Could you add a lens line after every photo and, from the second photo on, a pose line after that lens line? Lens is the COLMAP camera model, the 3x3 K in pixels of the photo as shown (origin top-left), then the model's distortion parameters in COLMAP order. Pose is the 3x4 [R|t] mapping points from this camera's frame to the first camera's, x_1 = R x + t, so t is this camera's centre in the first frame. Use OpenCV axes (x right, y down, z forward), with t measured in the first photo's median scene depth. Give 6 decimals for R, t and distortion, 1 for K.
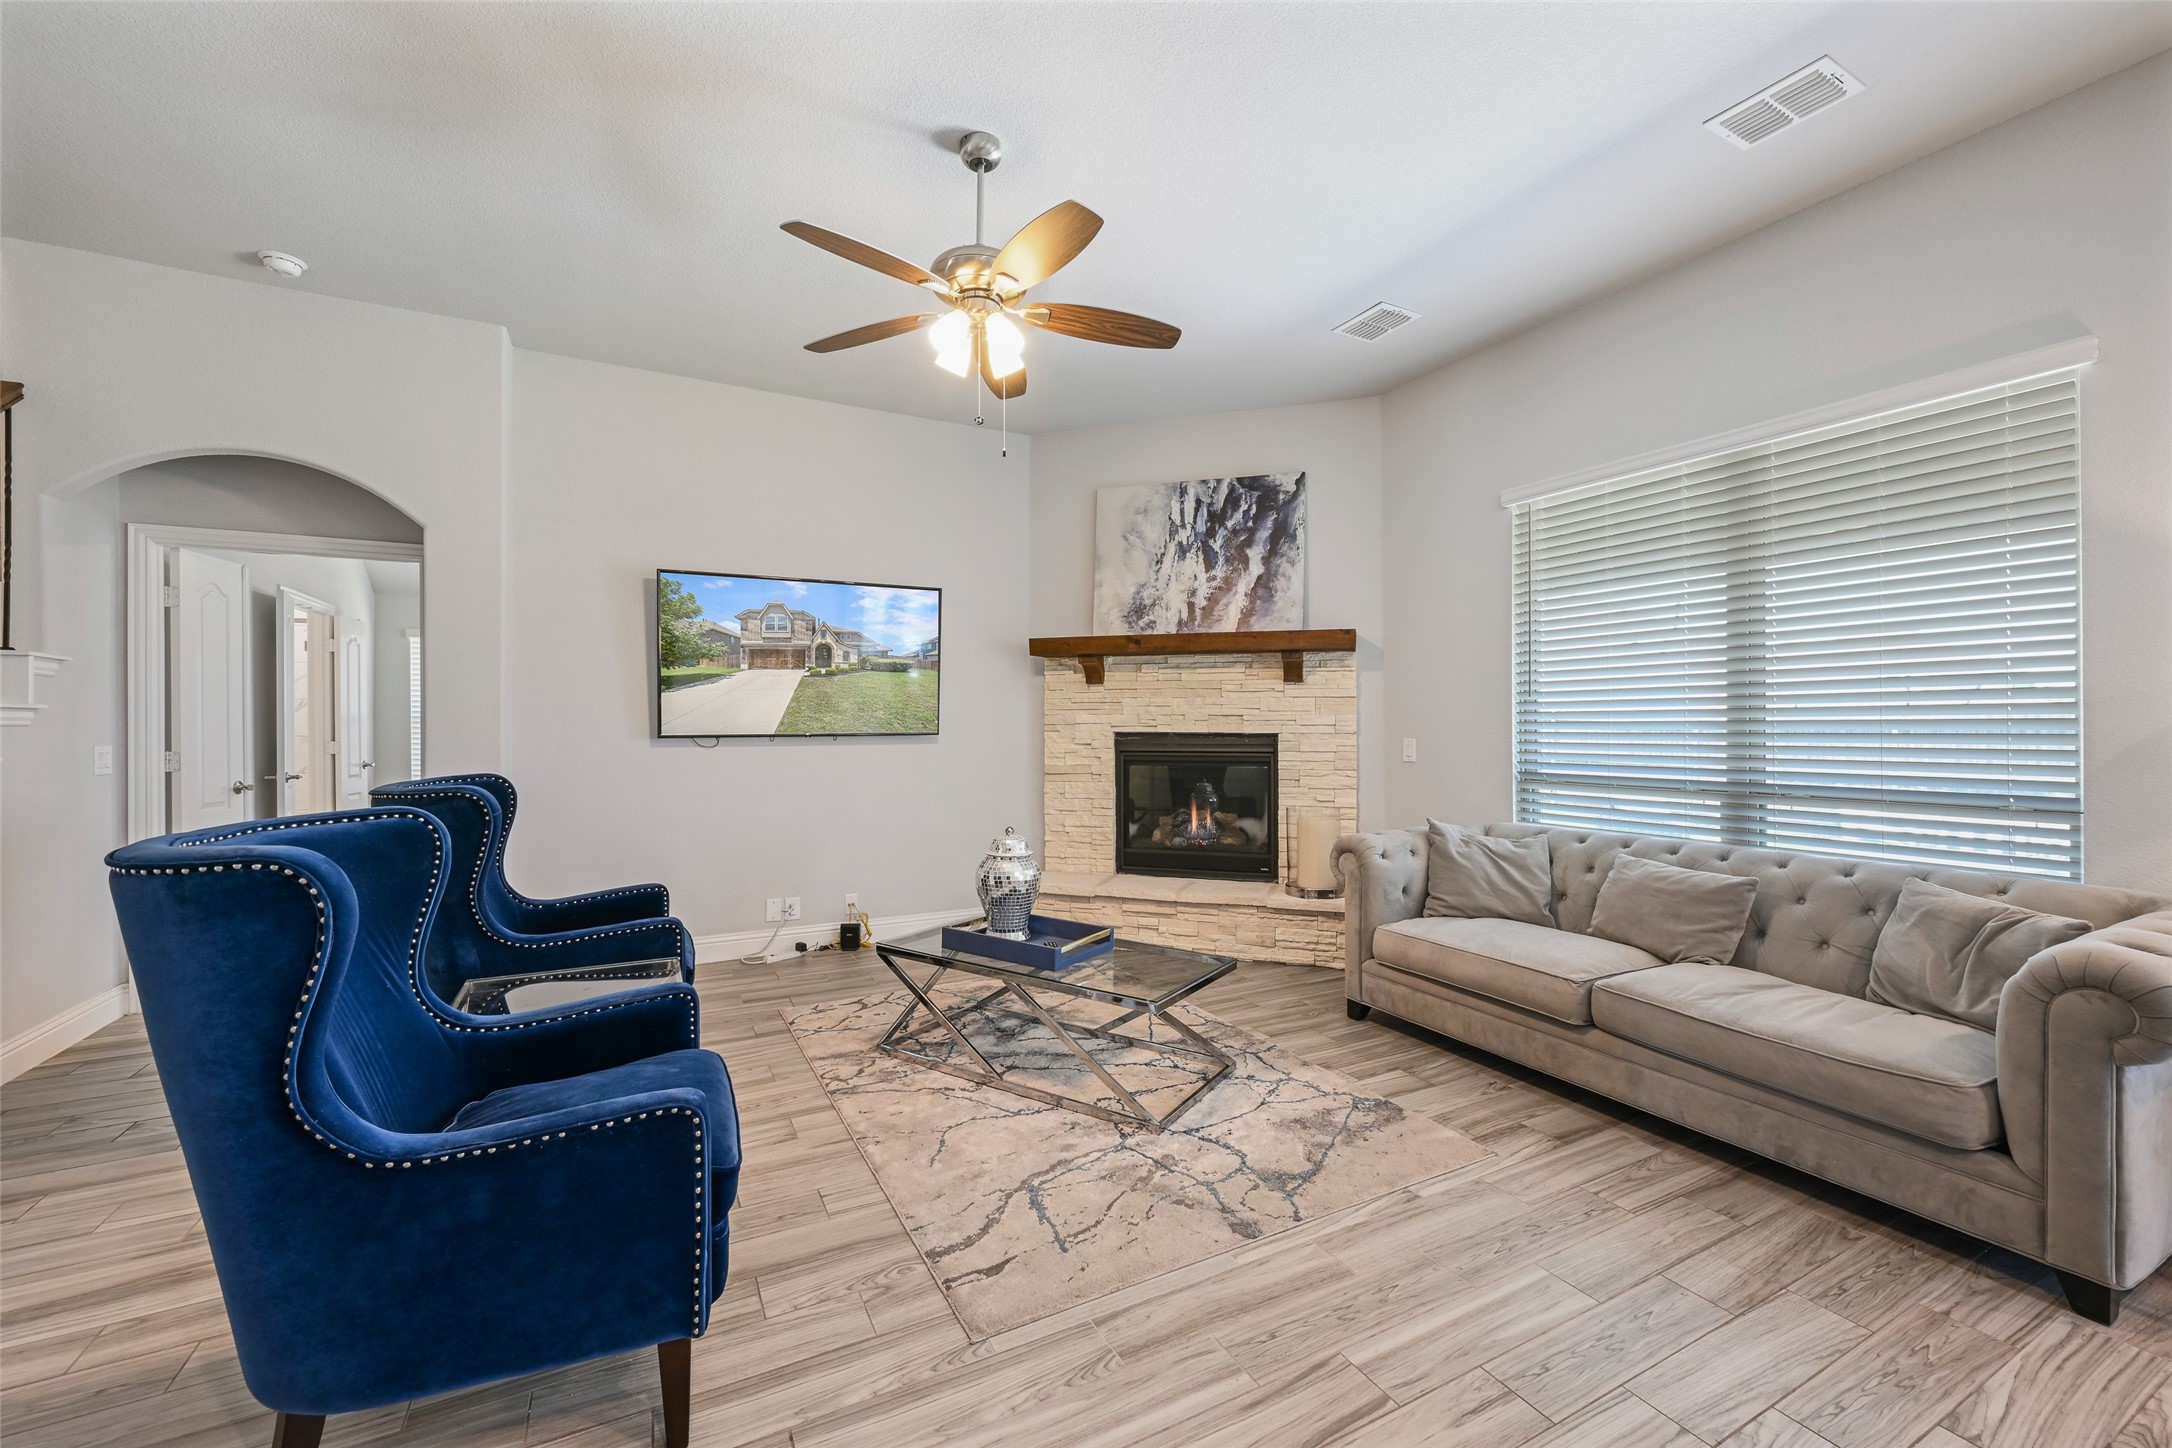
lens RADIAL K [[861.2, 0, 1084.7], [0, 861.2, 722.4], [0, 0, 1]] dist [0.000359, 0.000354]
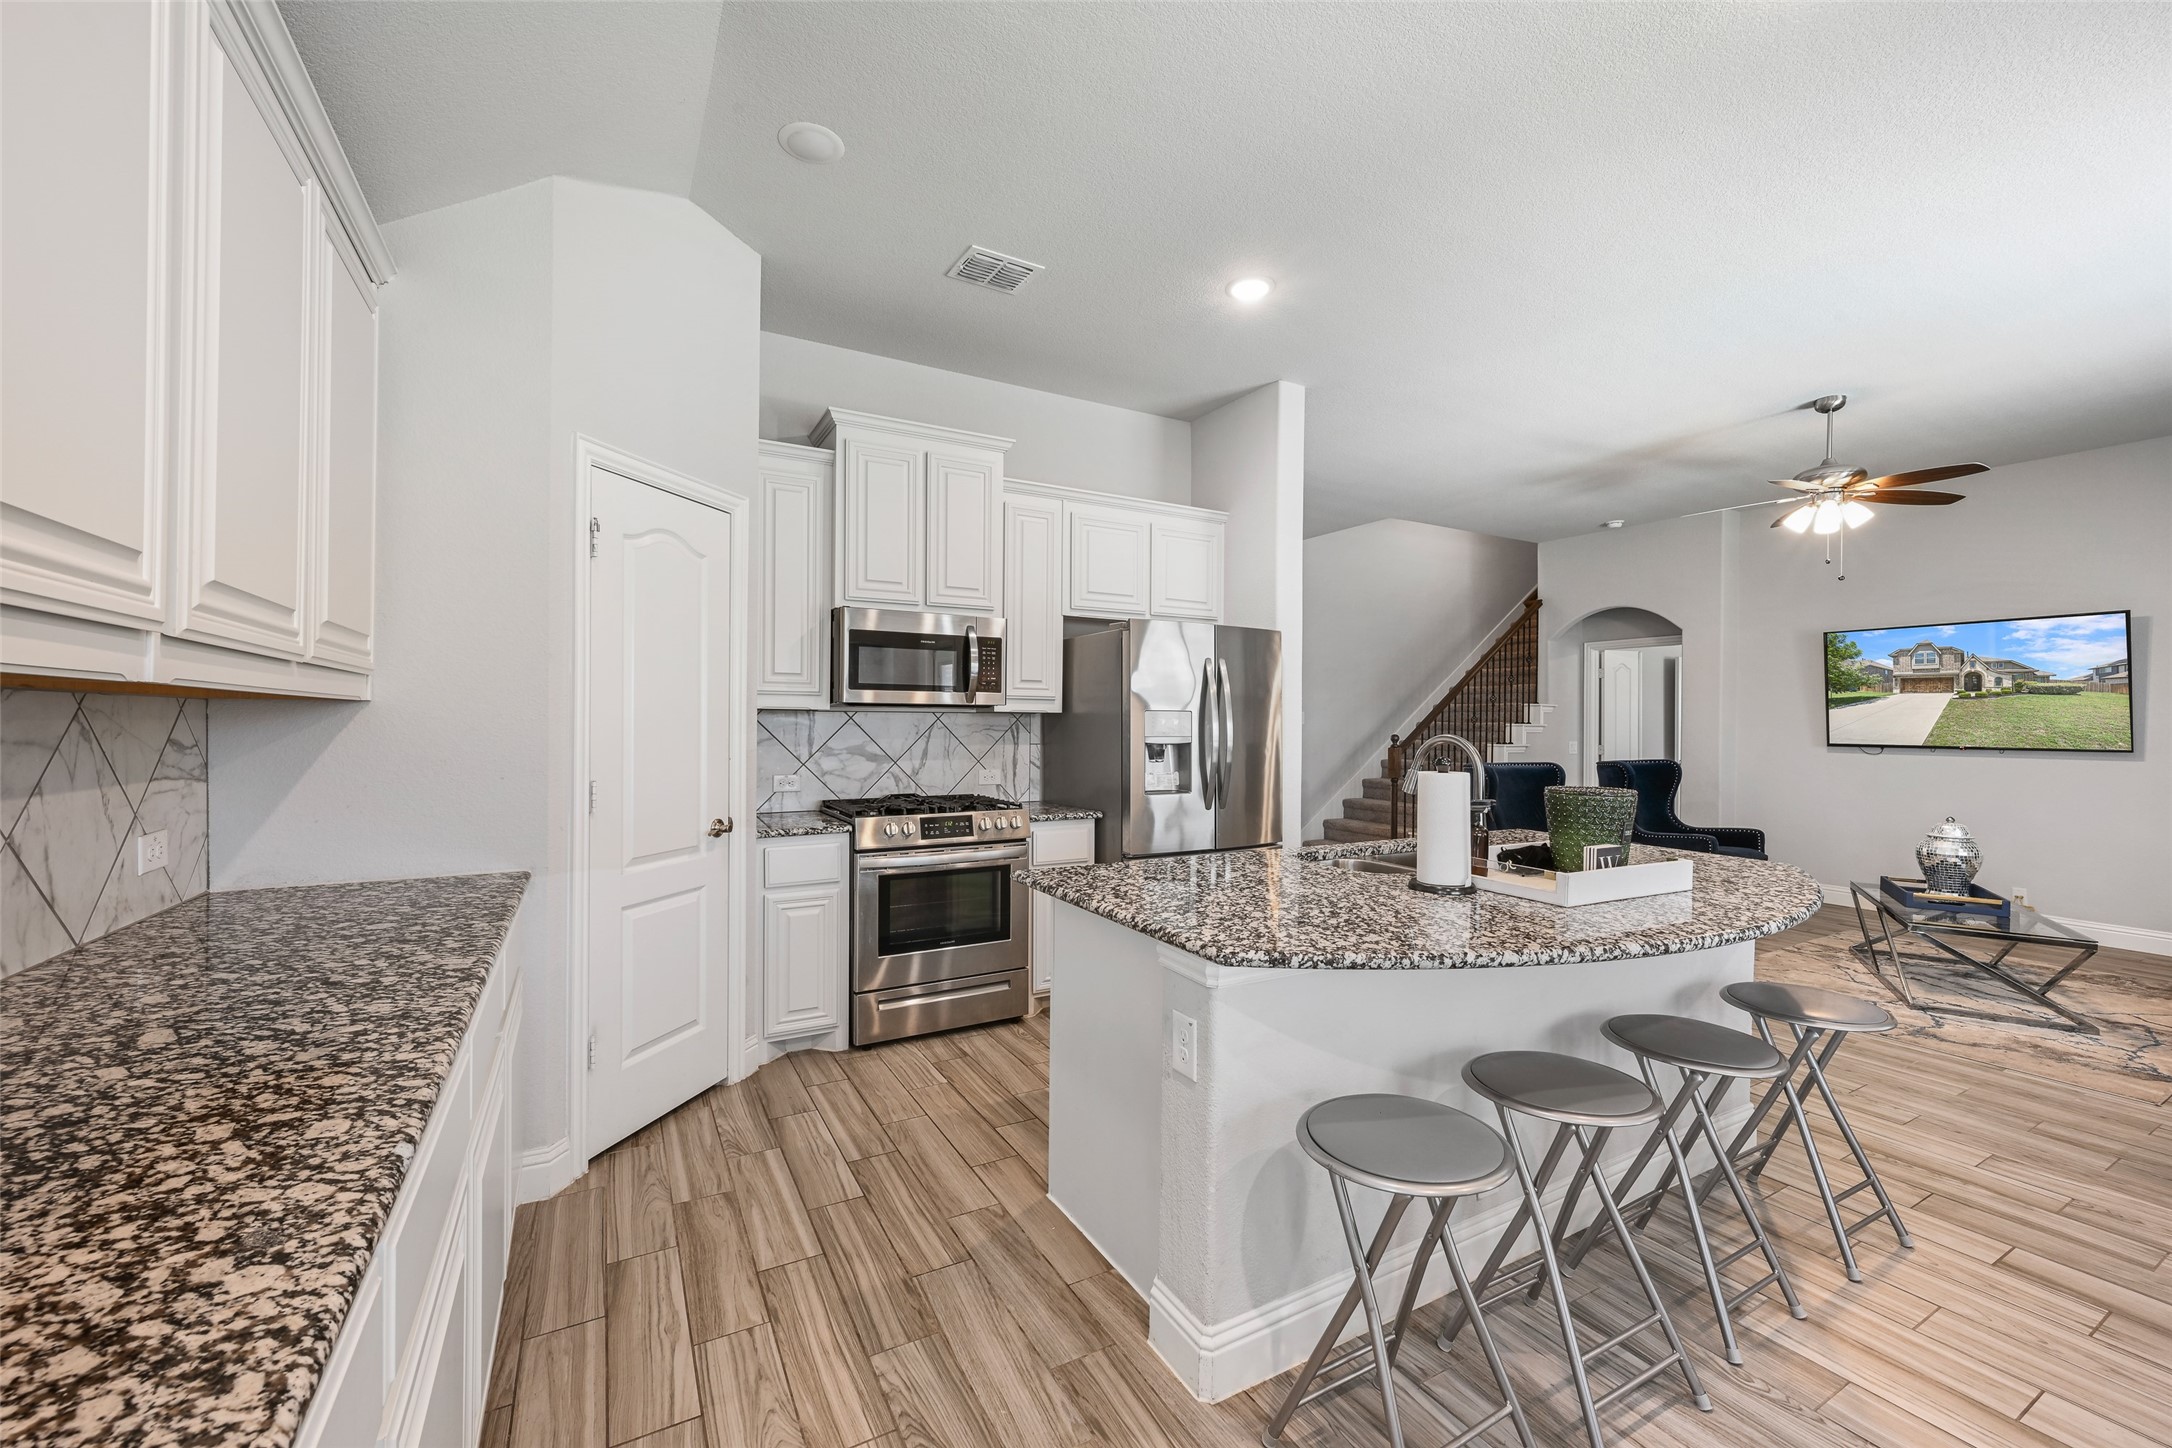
lens RADIAL K [[861.2, 0, 1084.7], [0, 861.2, 722.4], [0, 0, 1]] dist [0.000359, 0.000354]
pose [[0.025769, 0.002260, -0.999665, 0.837296], [-0.007581, 0.999969, 0.002065, -0.013796], [0.999639, 0.007525, 0.025785, -0.274531]]
